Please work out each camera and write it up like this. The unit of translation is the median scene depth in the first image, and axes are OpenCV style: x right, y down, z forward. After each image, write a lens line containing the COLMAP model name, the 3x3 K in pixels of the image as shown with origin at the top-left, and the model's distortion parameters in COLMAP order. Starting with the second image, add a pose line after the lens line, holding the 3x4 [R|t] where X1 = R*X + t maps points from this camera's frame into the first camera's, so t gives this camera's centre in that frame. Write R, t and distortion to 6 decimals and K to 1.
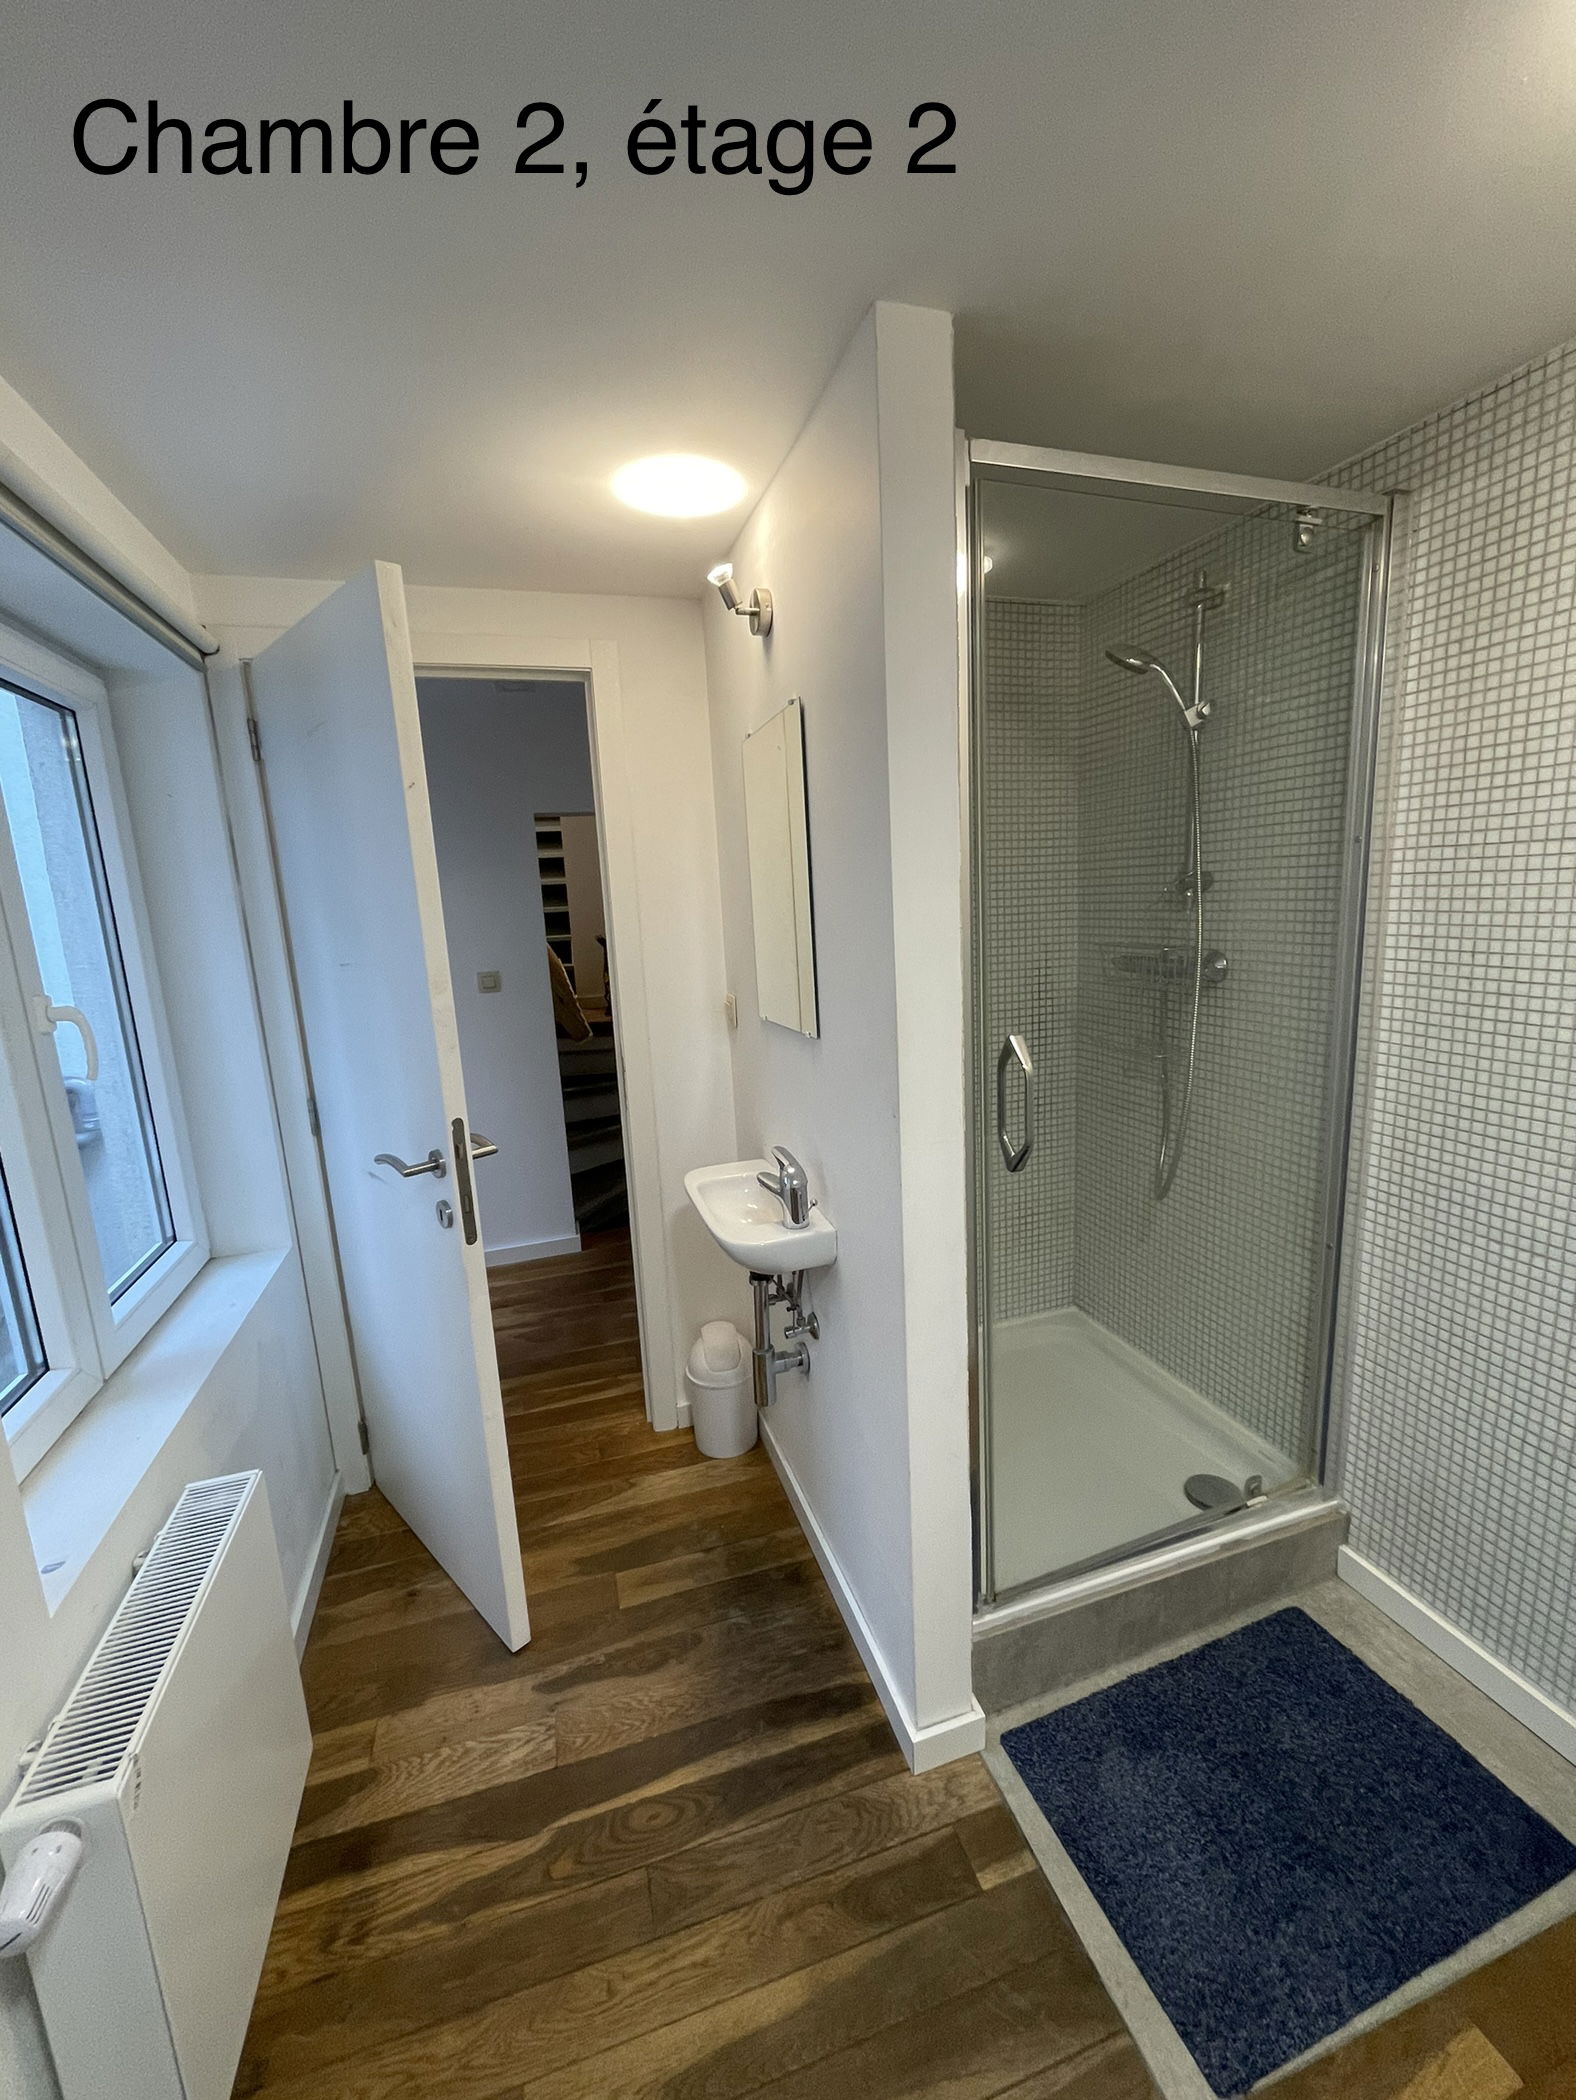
lens RADIAL K [[845.2, 0, 792.1], [0, 845.2, 1052.3], [0, 0, 1]] dist [-0.002830, -0.000400]
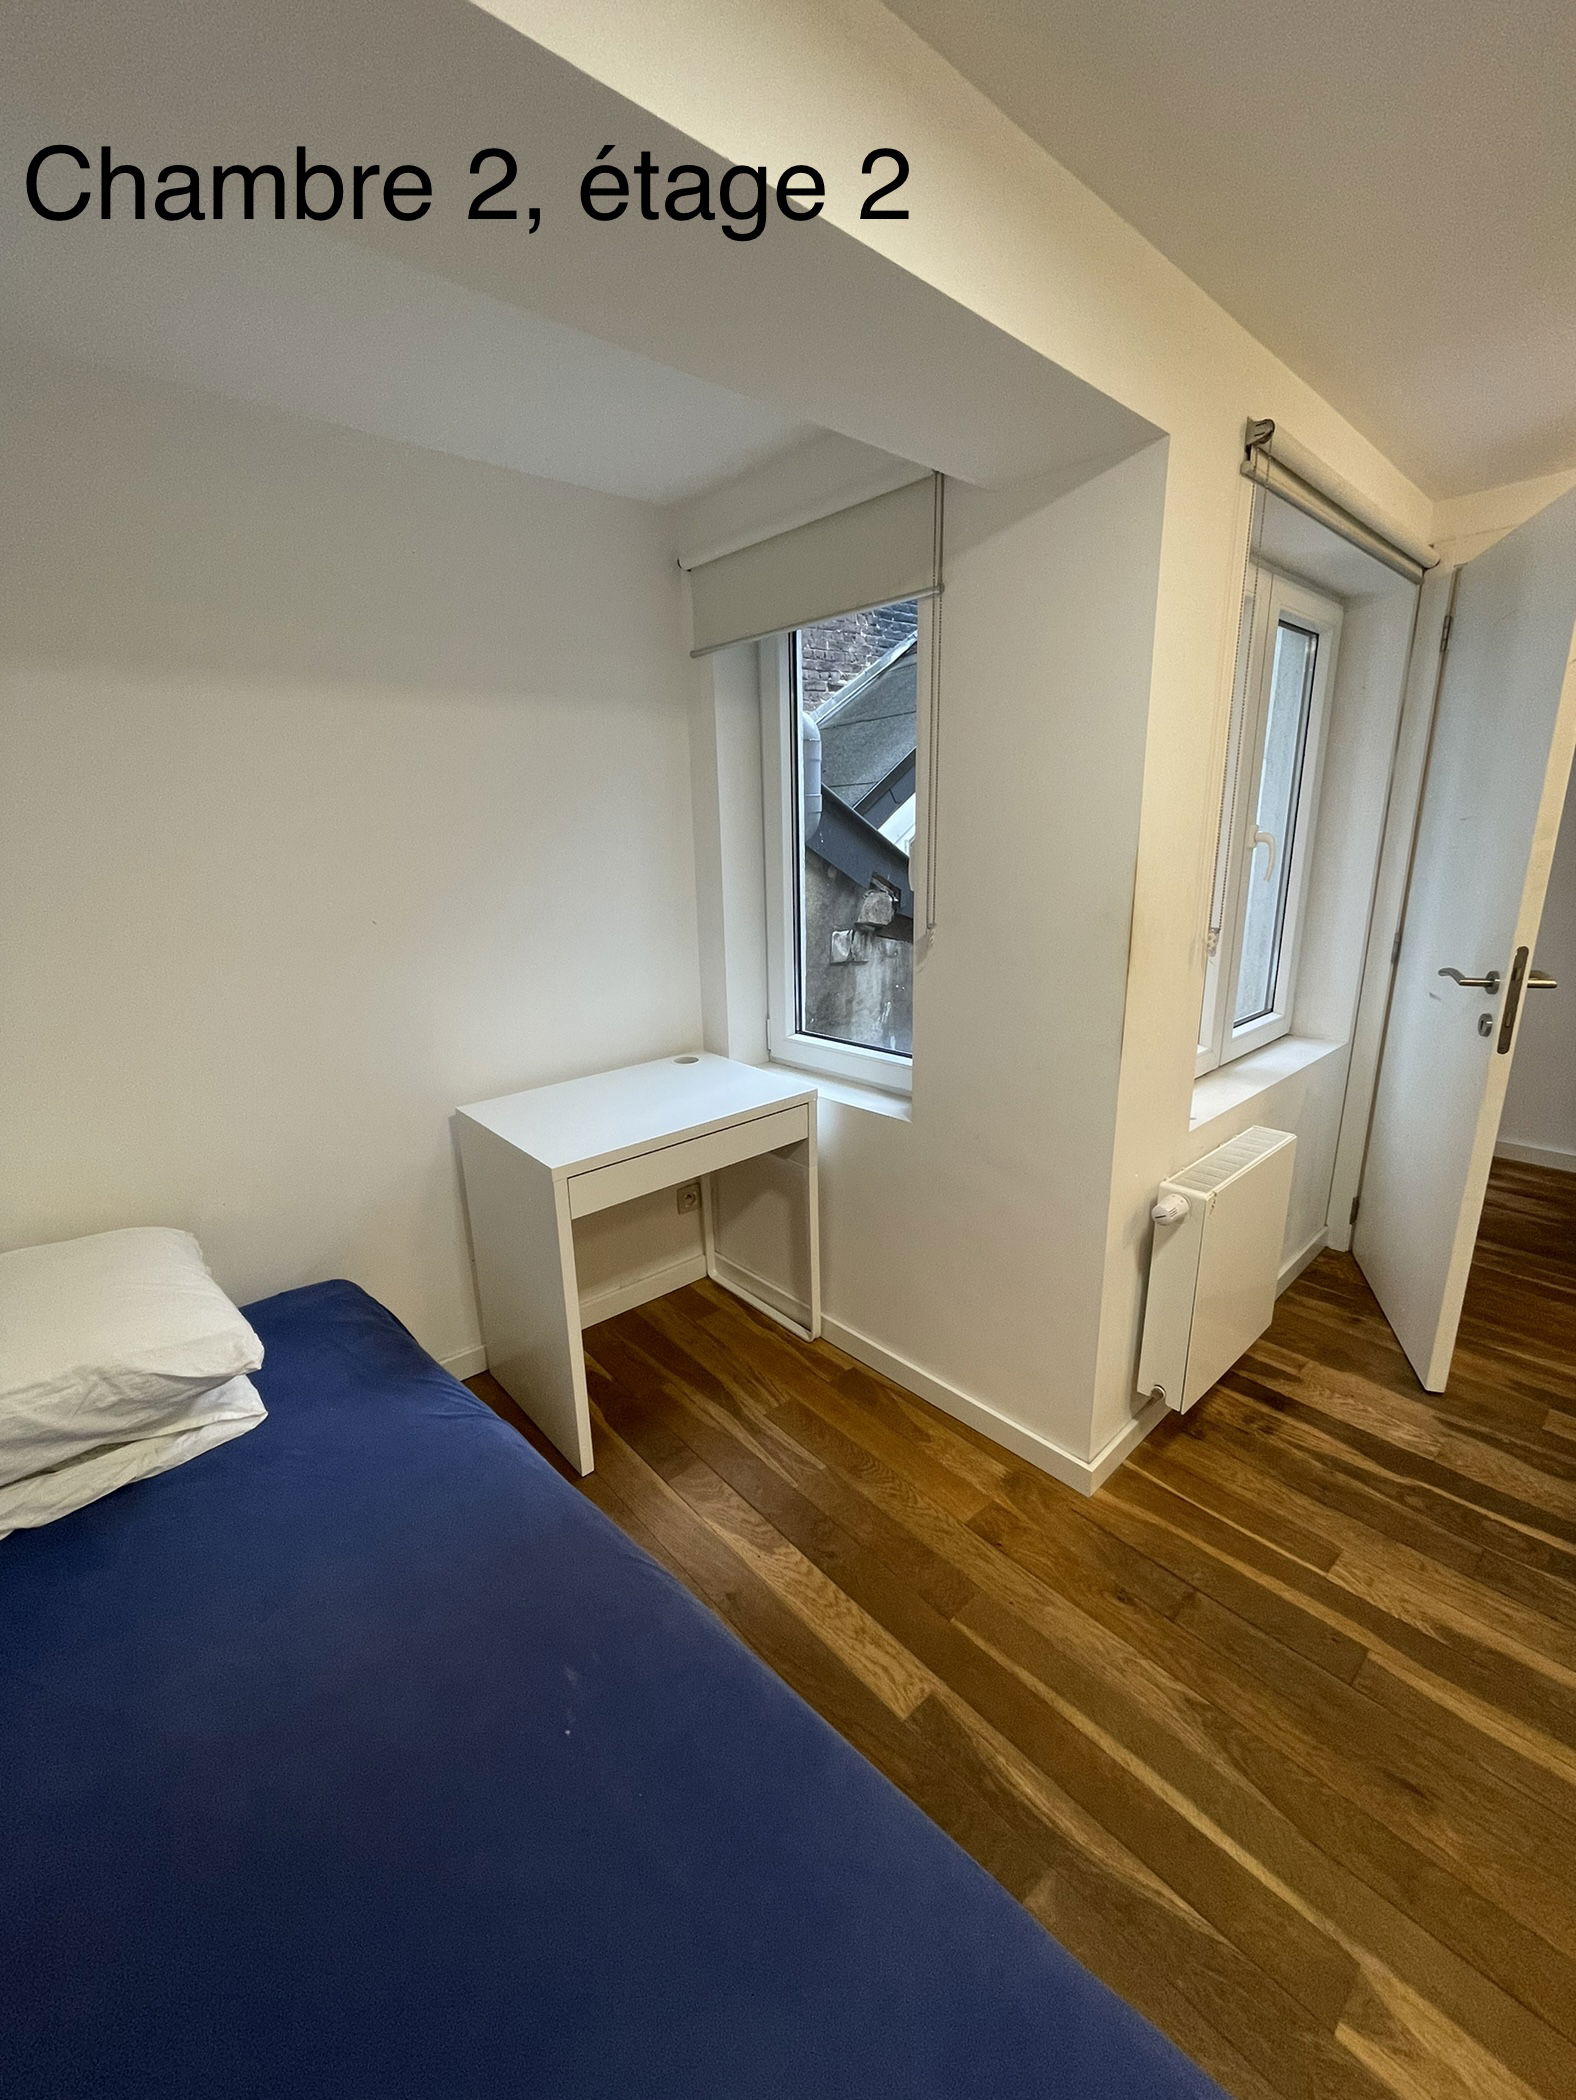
lens RADIAL K [[845.2, 0, 792.1], [0, 845.2, 1052.3], [0, 0, 1]] dist [-0.002830, -0.000400]
pose [[0.407050, 0.270800, -0.872341, 0.266594], [-0.163108, 0.961241, 0.222288, 0.124517], [0.898725, 0.051803, 0.435442, -0.451353]]
